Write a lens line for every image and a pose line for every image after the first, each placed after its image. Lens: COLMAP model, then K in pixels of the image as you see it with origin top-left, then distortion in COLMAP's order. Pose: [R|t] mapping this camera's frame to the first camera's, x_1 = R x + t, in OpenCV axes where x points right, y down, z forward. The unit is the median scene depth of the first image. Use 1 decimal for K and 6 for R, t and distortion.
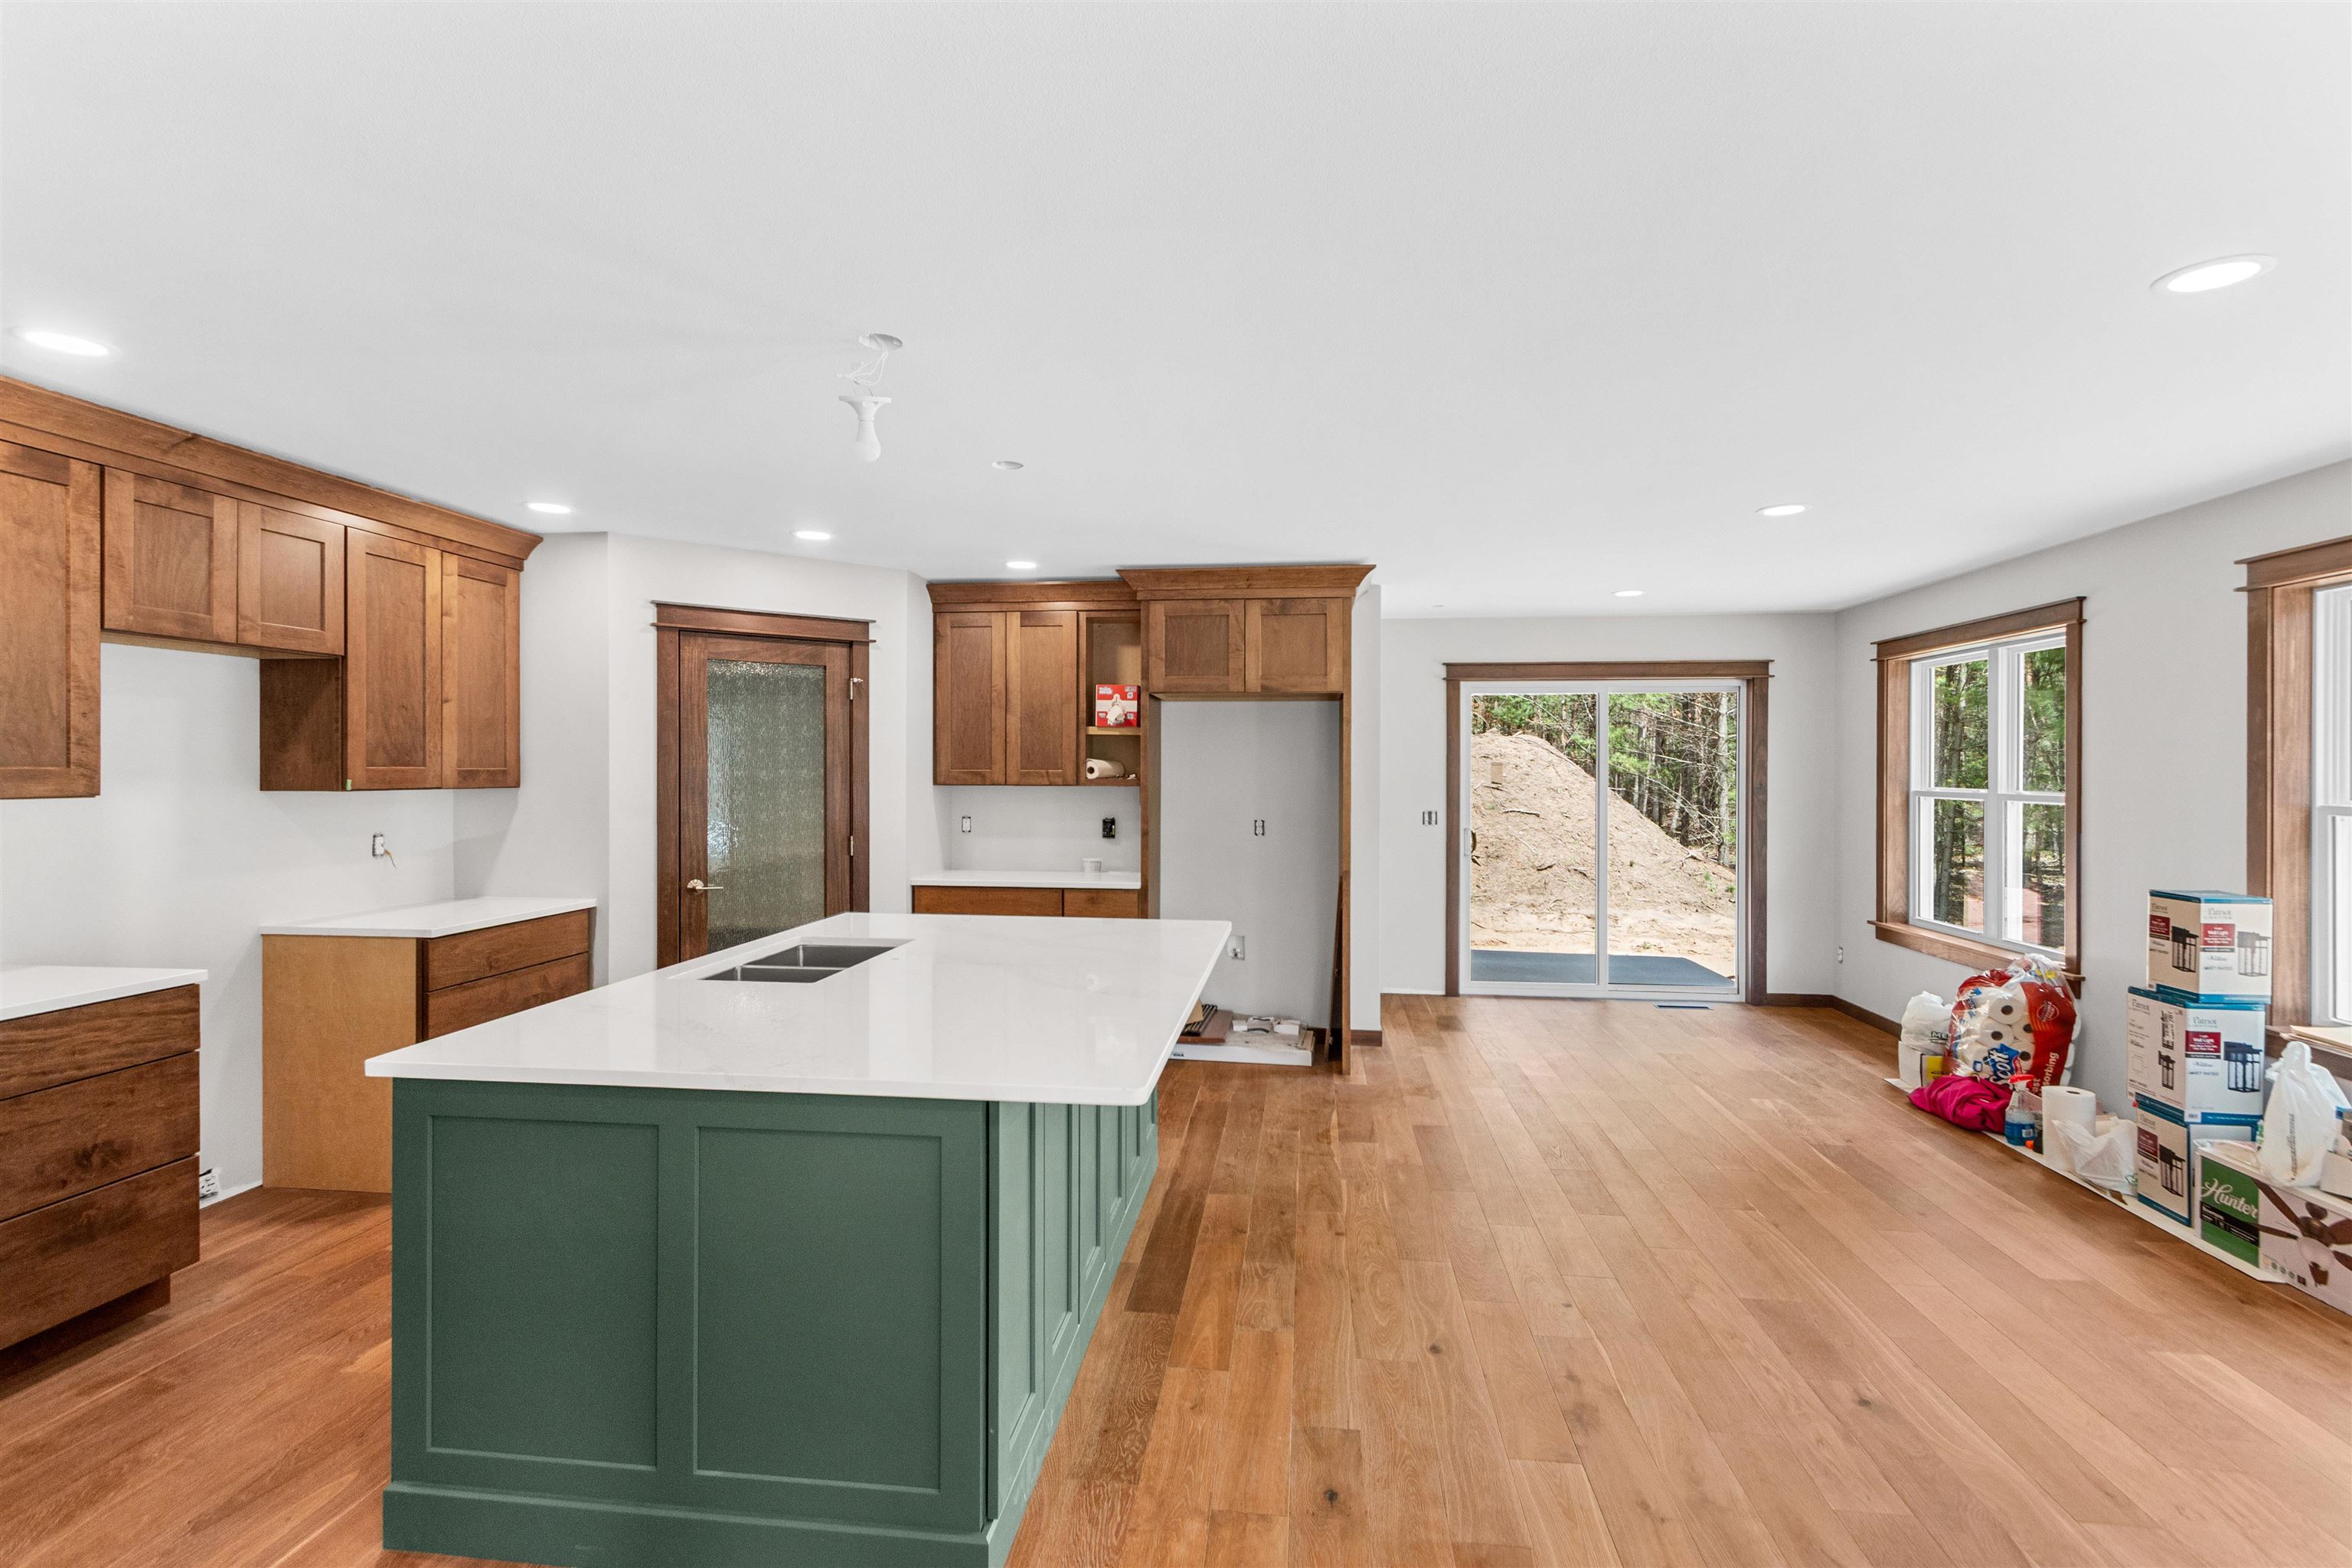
lens RADIAL K [[1084.1, 0, 1170.7], [0, 1084.1, 777.3], [0, 0, 1]] dist [0.007644, -0.002221]
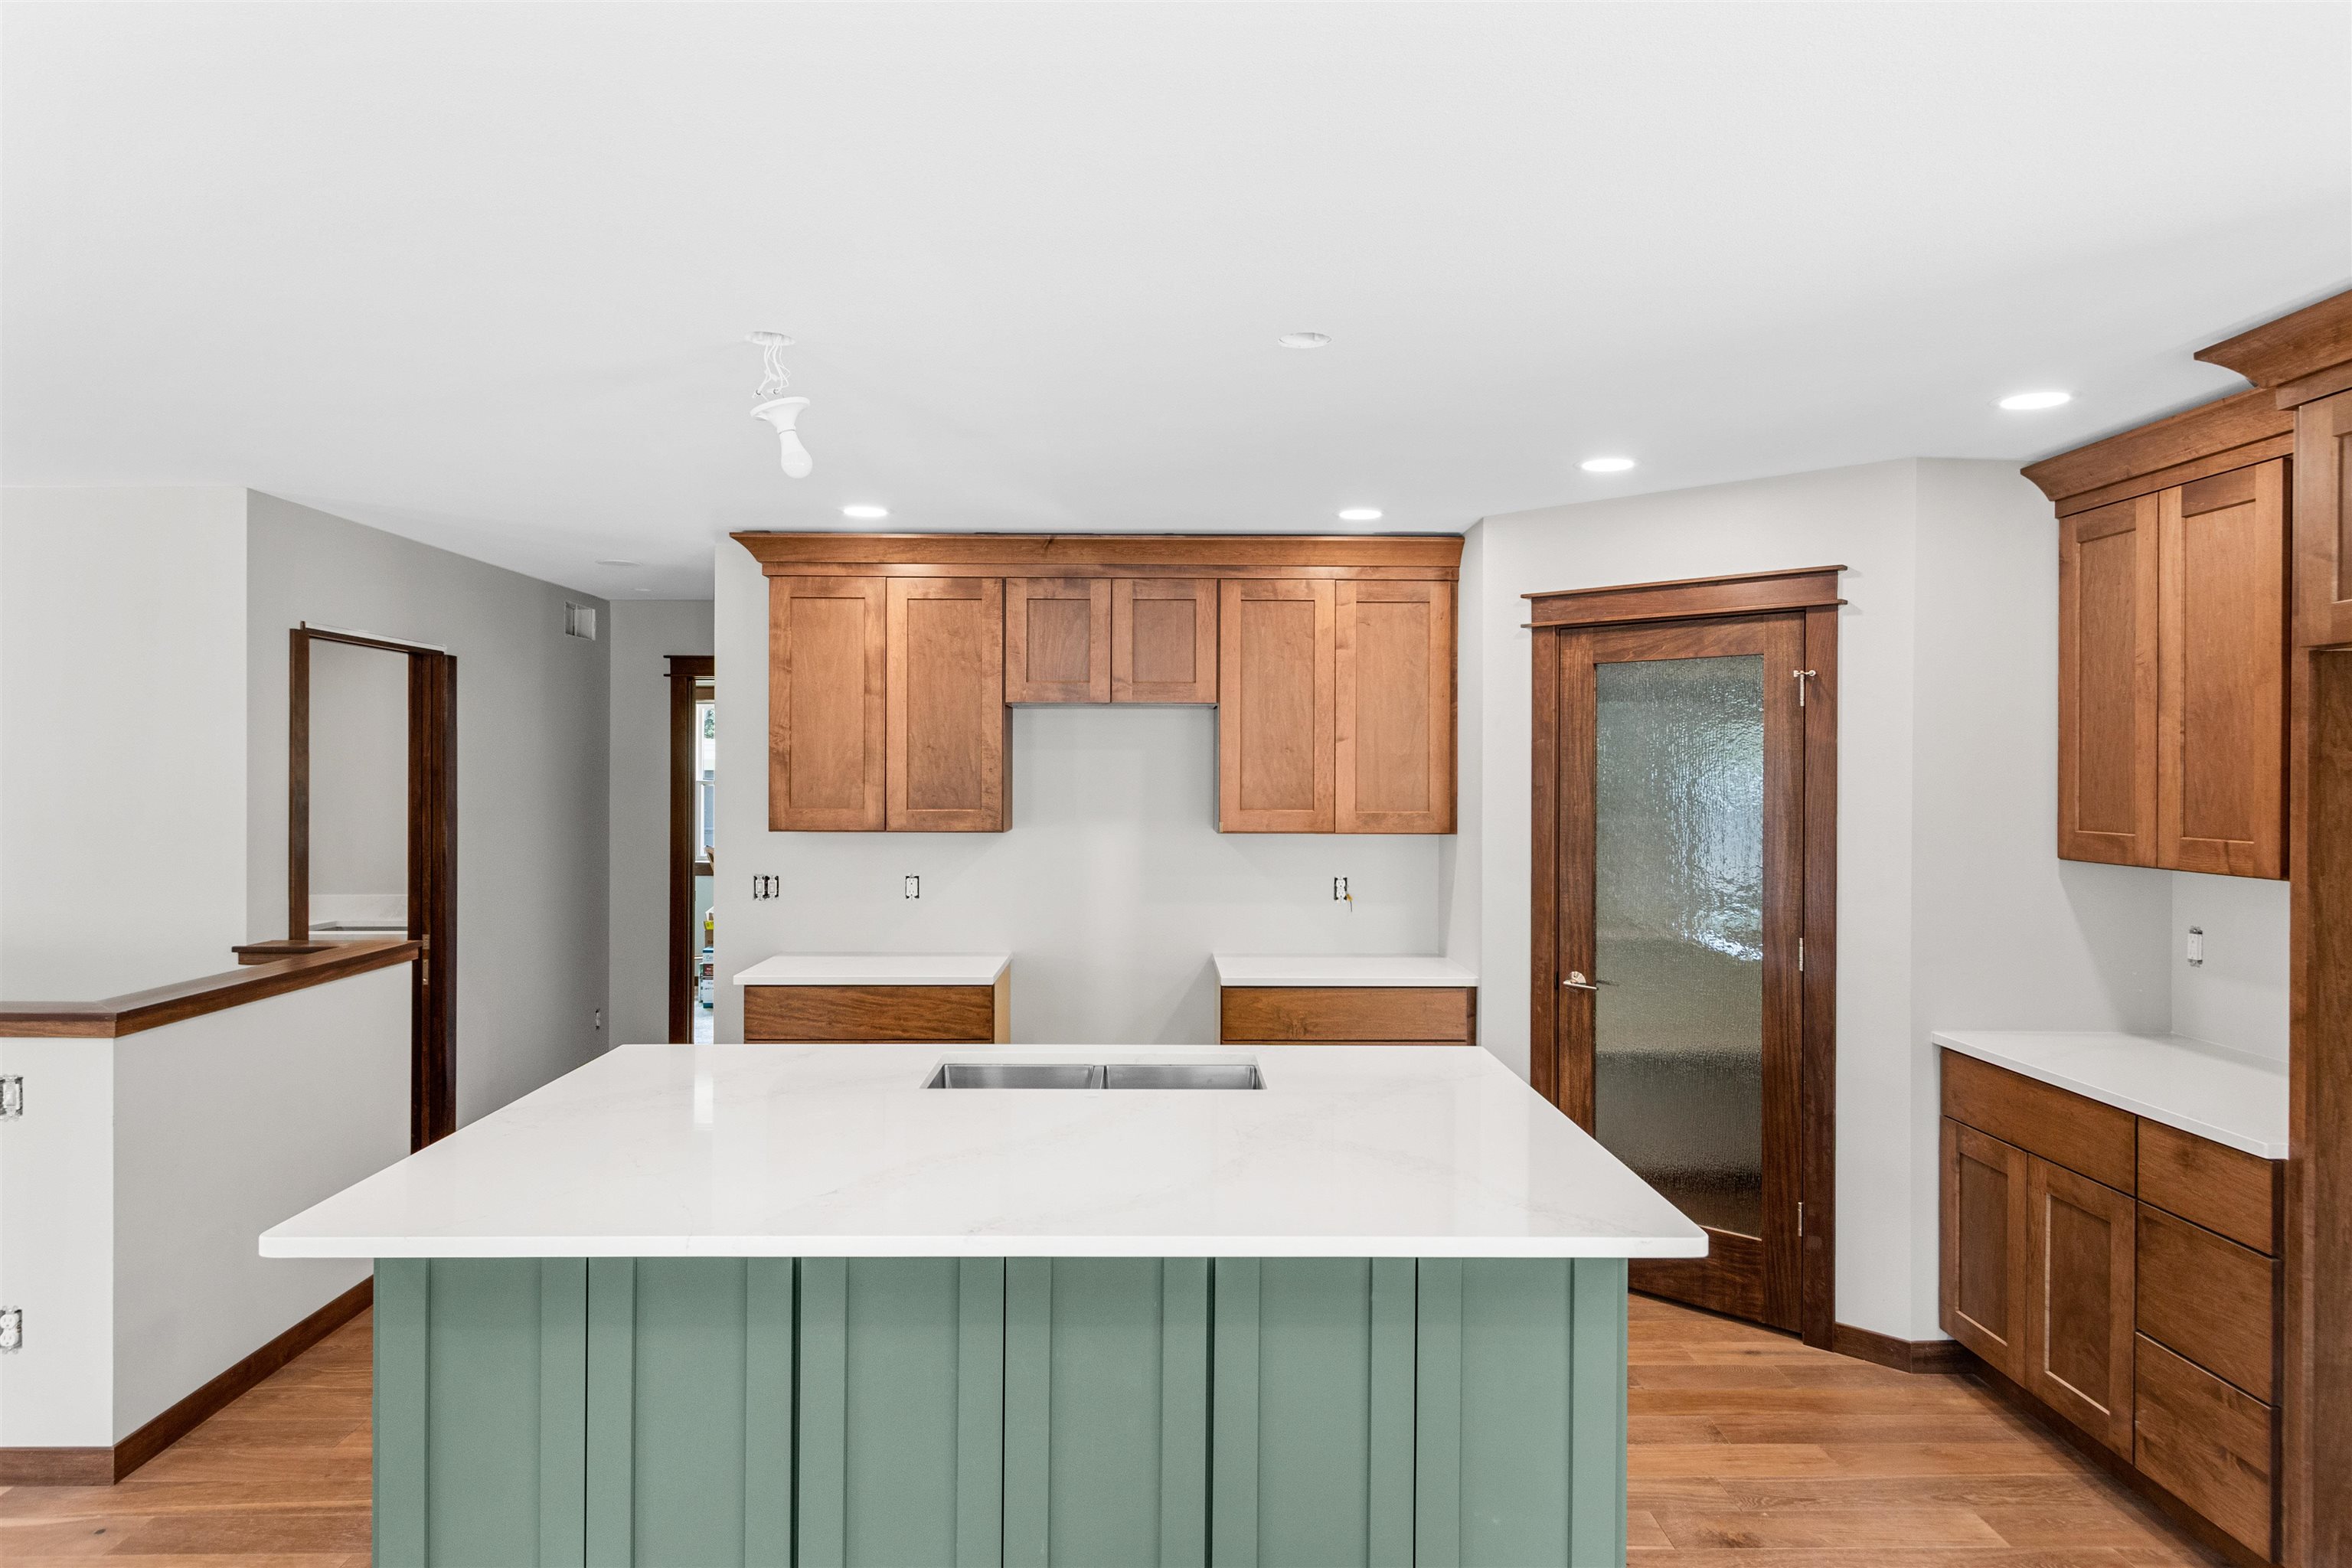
lens RADIAL K [[1429.9, 0, 1188.4], [0, 1429.9, 781.4], [0, 0, 1]] dist [0.007838, -0.008453]
pose [[0.147507, 0.004931, -0.989049, 0.511276], [-0.011905, 0.999924, 0.003210, -0.035344], [0.988989, 0.011301, 0.147554, 0.666698]]
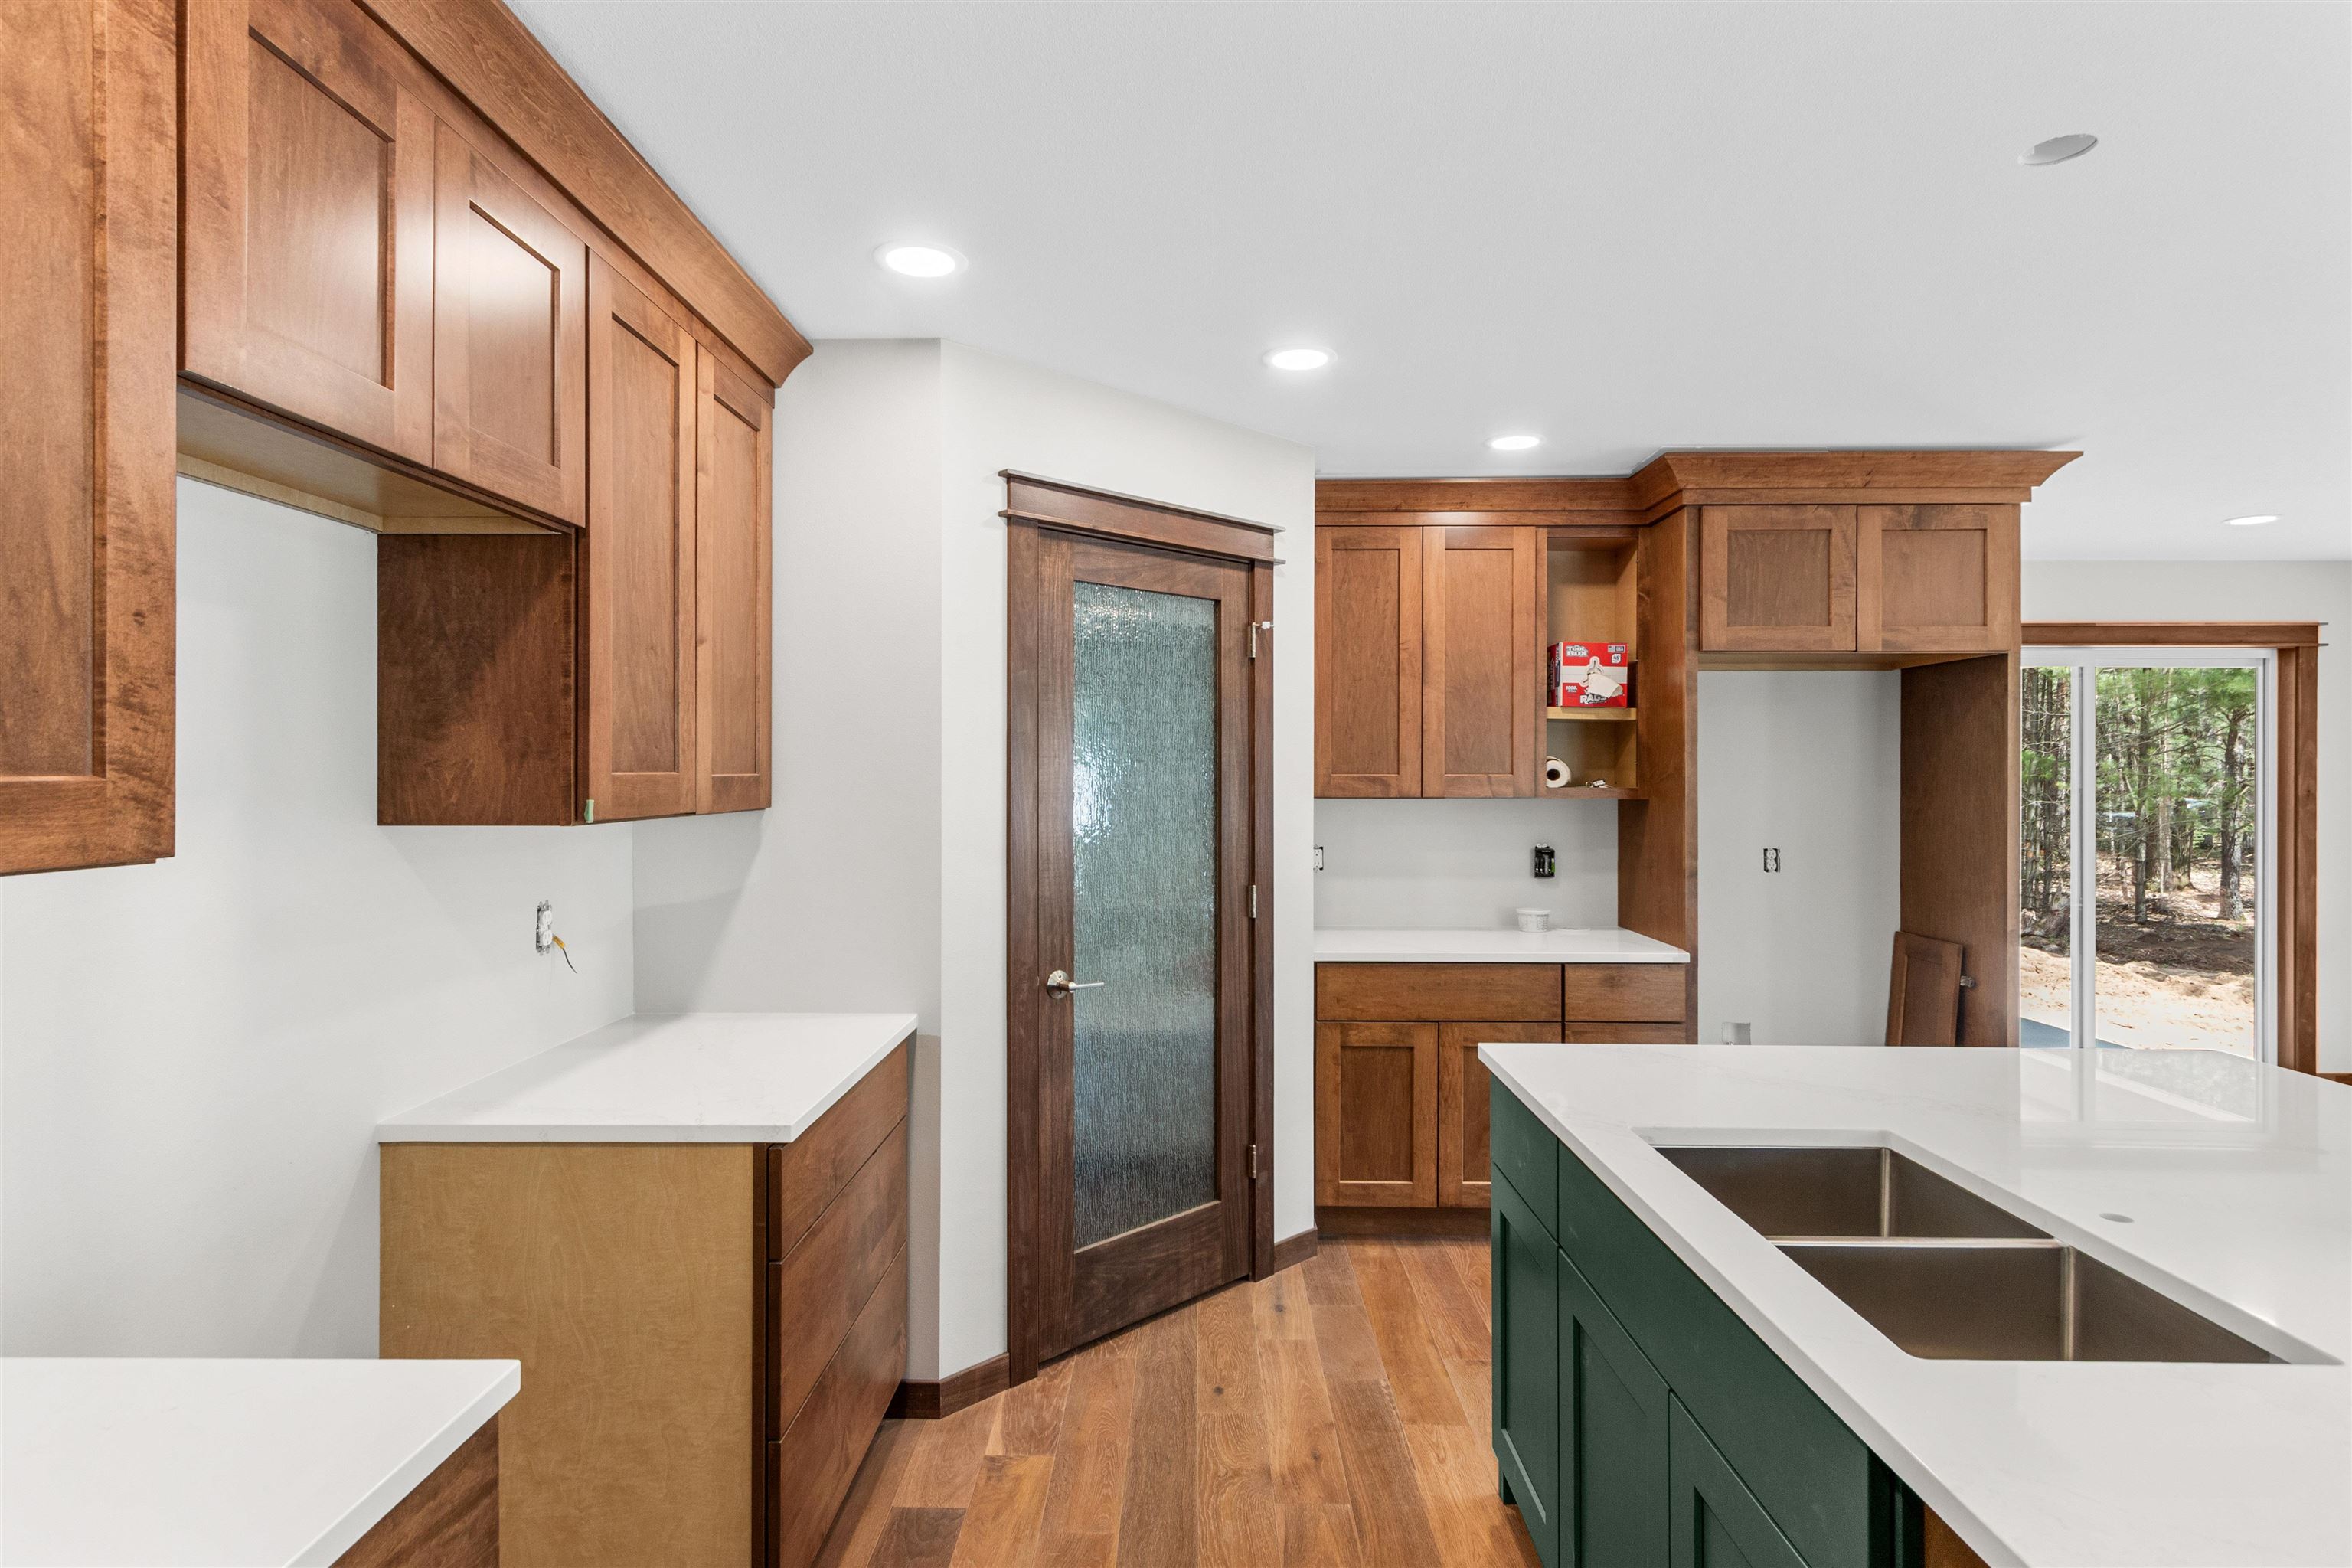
lens RADIAL K [[1213.9, 0, 1176.6], [0, 1213.9, 776.1], [0, 0, 1]] dist [0.005729, 0.000163]
pose [[0.994423, -0.002652, 0.105429, -0.489108], [0.003134, 0.999985, -0.004405, -0.004206], [-0.105416, 0.004711, 0.994417, 0.404019]]
